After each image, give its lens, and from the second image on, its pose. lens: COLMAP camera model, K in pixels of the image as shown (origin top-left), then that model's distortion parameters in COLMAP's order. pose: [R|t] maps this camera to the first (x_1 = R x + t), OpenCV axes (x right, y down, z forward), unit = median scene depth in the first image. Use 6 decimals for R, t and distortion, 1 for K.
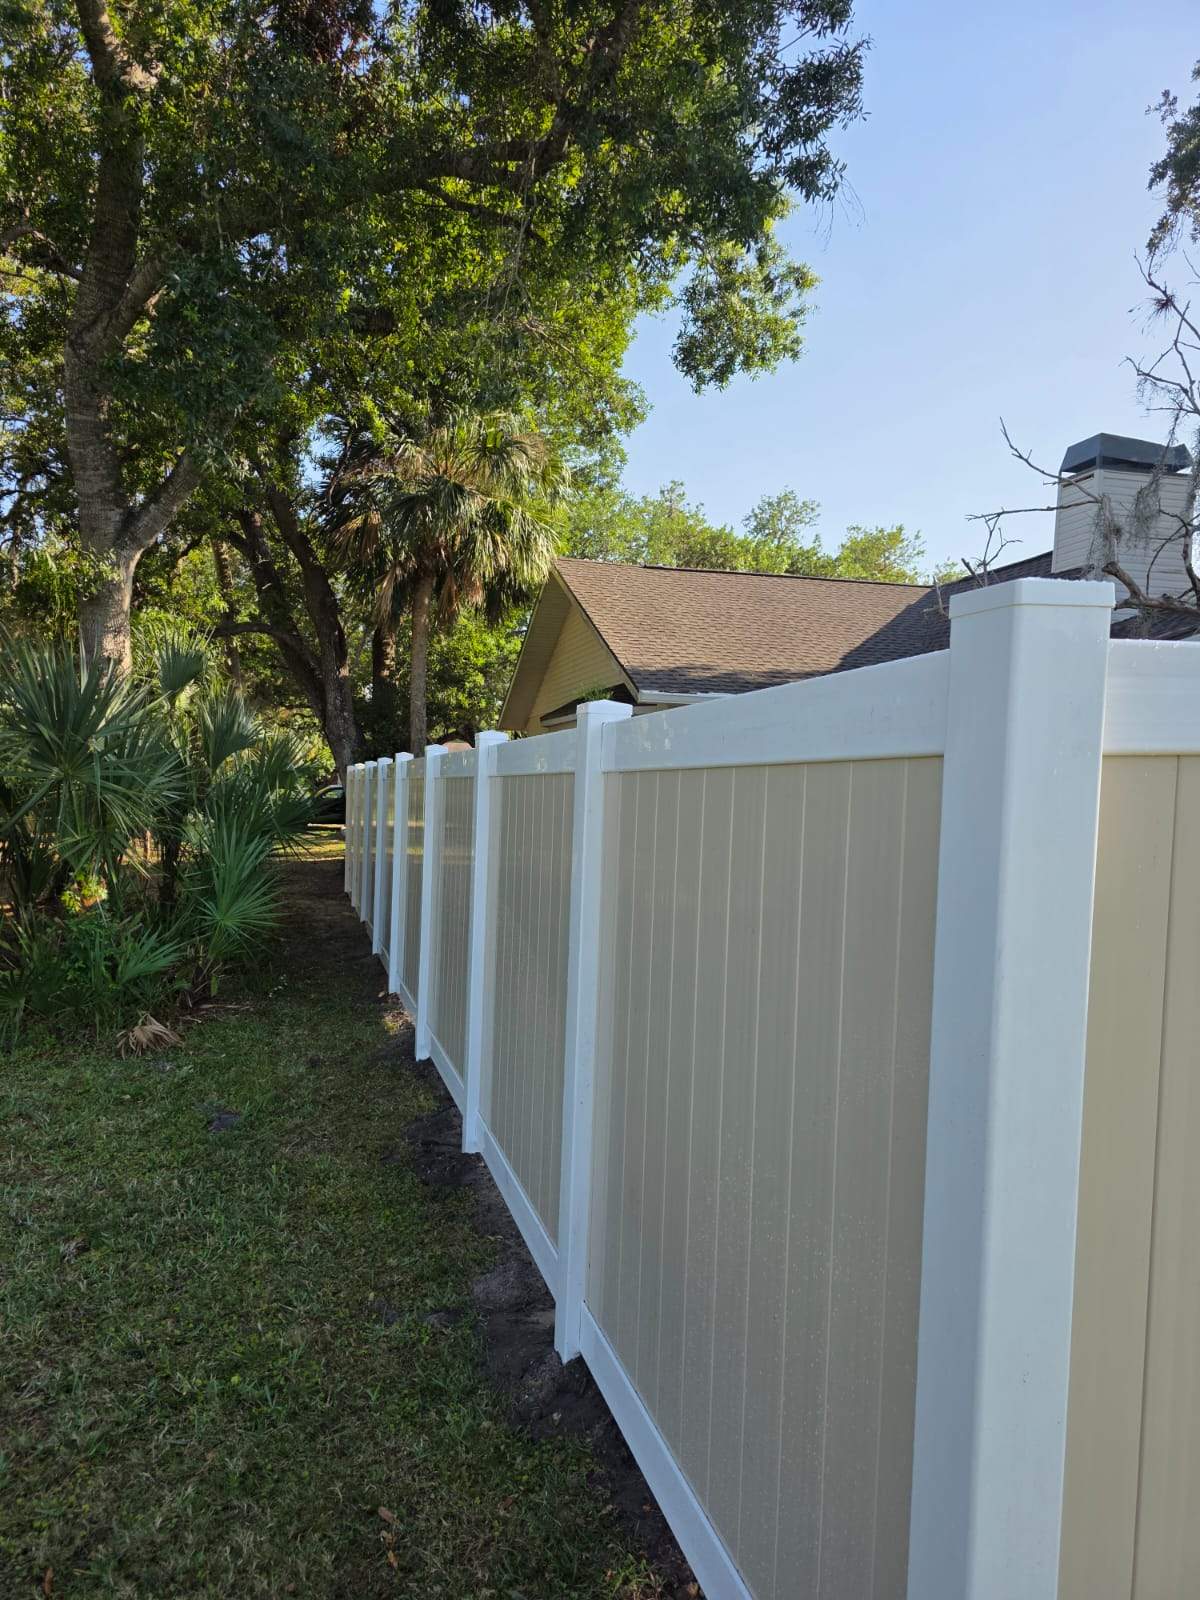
lens RADIAL K [[1035.8, 0, 600.4], [0, 1035.8, 813.6], [0, 0, 1]] dist [0.062800, -0.045507]
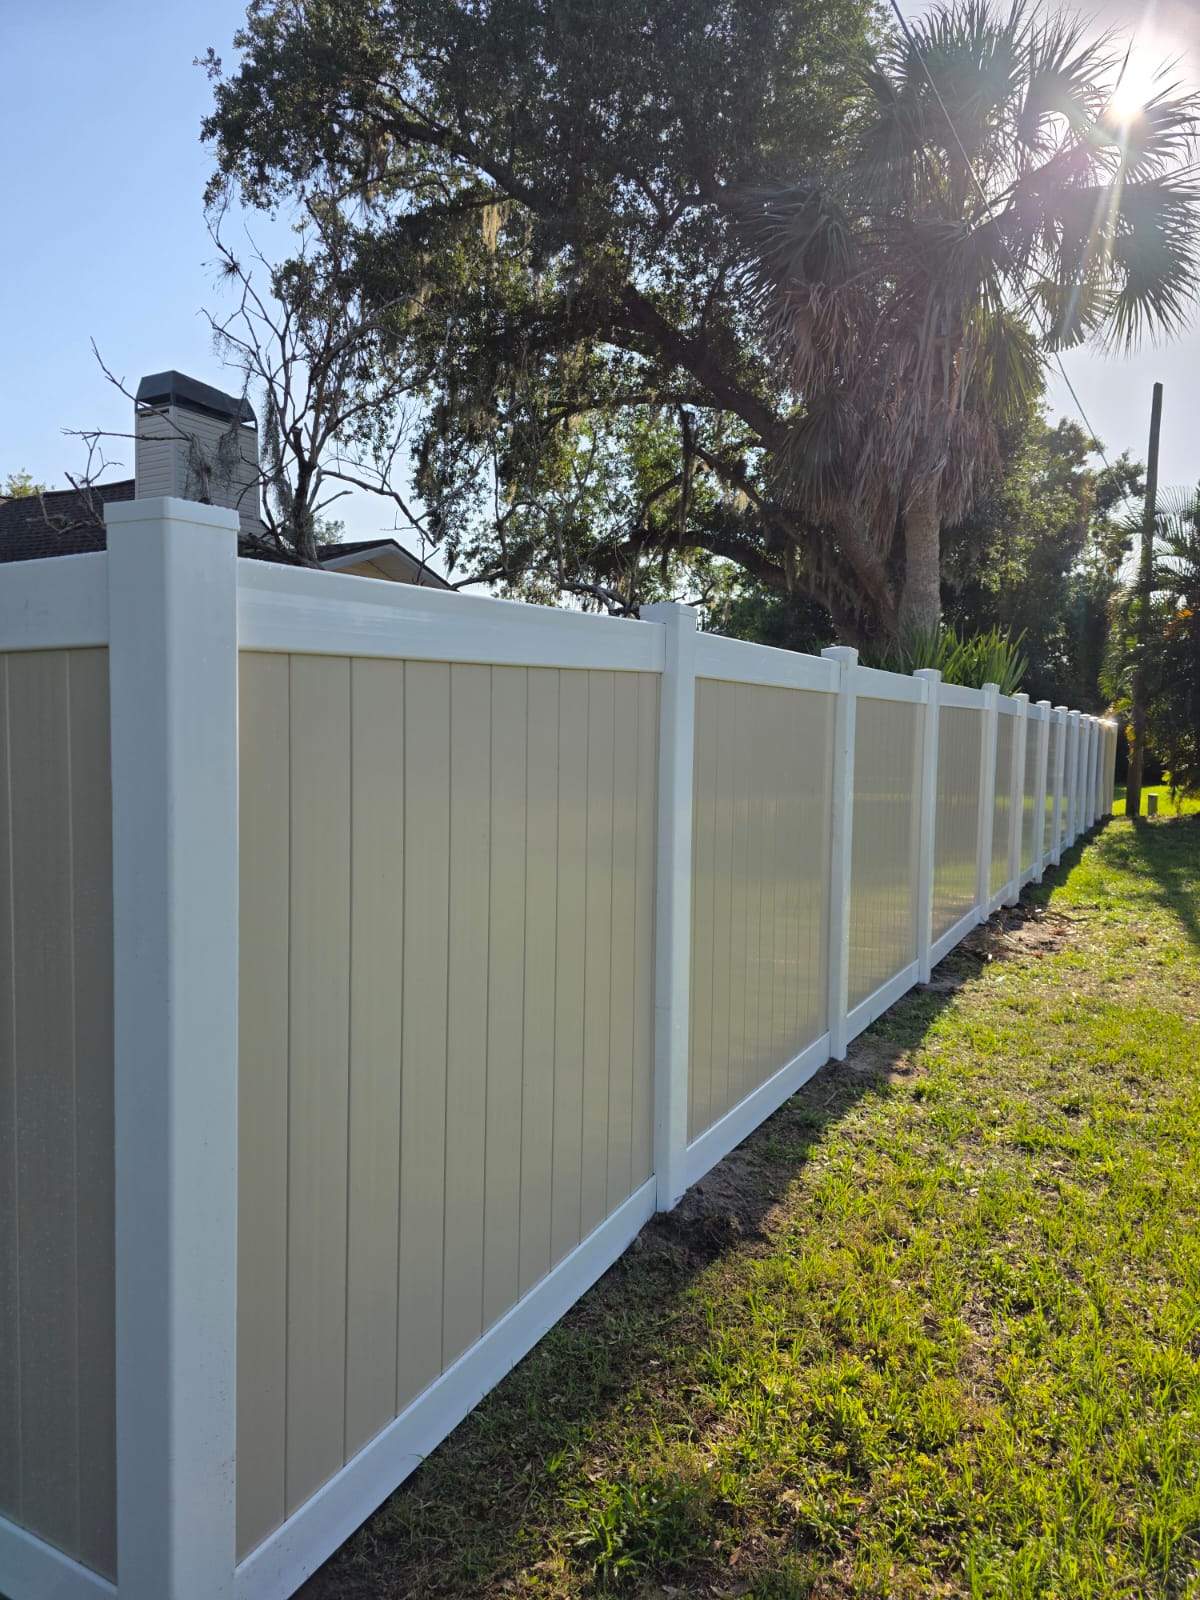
lens RADIAL K [[1075.9, 0, 584.2], [0, 1075.9, 810.9], [0, 0, 1]] dist [0.067844, -0.065488]
pose [[0.699167, -0.069214, 0.711601, -0.099263], [0.033266, 0.997374, 0.064324, 0.038611], [-0.714184, -0.021301, 0.699633, -0.124938]]
